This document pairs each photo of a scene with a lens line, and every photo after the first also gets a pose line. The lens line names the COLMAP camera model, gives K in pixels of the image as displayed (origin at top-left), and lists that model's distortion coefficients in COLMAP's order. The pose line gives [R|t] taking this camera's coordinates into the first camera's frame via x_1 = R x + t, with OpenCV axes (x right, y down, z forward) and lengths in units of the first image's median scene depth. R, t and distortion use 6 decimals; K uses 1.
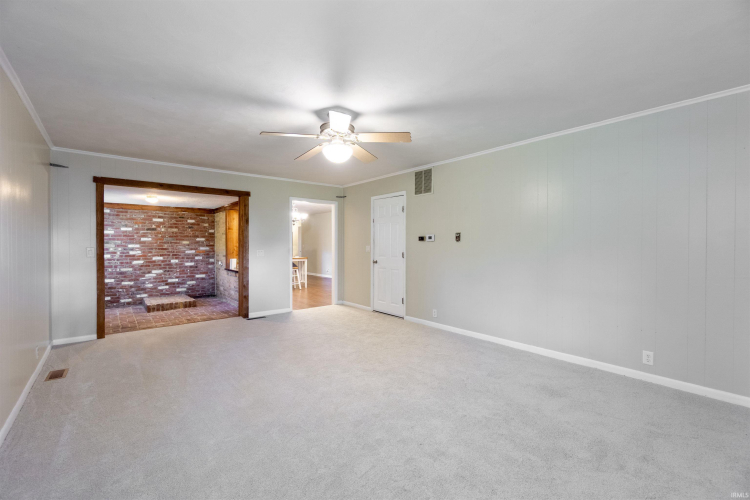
lens RADIAL K [[325.3, 0, 371.4], [0, 325.3, 247.8], [0, 0, 1]] dist [0.003903, 0.000526]
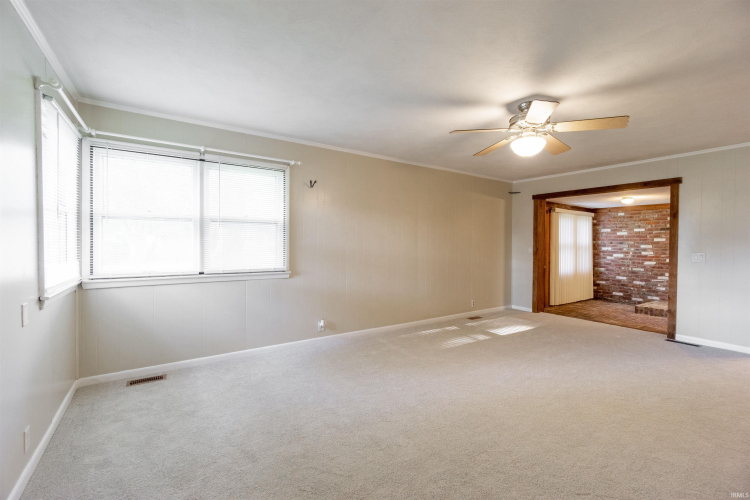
lens RADIAL K [[325.3, 0, 376.8], [0, 325.3, 246.0], [0, 0, 1]] dist [0.003903, 0.000526]
pose [[-0.051285, 0.009834, -0.998636, 0.306114], [-0.019004, 0.999761, 0.010821, -0.002572], [0.998503, 0.019533, -0.051086, 0.222789]]
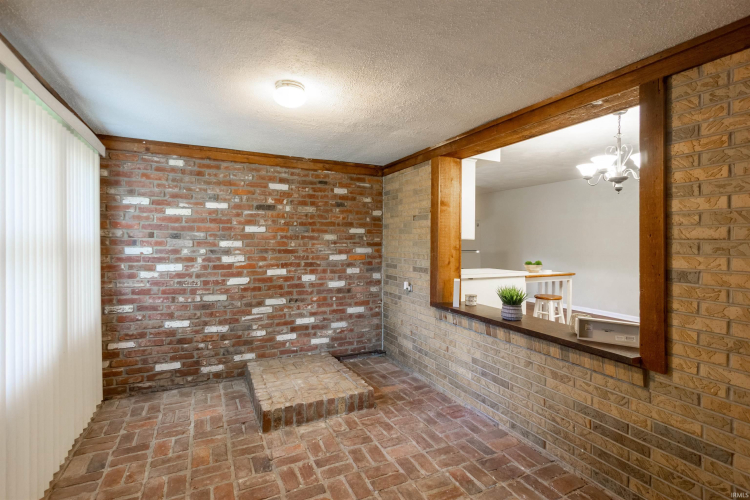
lens RADIAL K [[364.7, 0, 387.6], [0, 364.7, 237.2], [0, 0, 1]] dist [-0.001018, -0.001482]
pose [[0.978257, 0.006590, -0.207290, -0.411034], [-0.011426, 0.999690, -0.022139, -0.006479], [0.207079, 0.024027, 0.978029, 0.550643]]
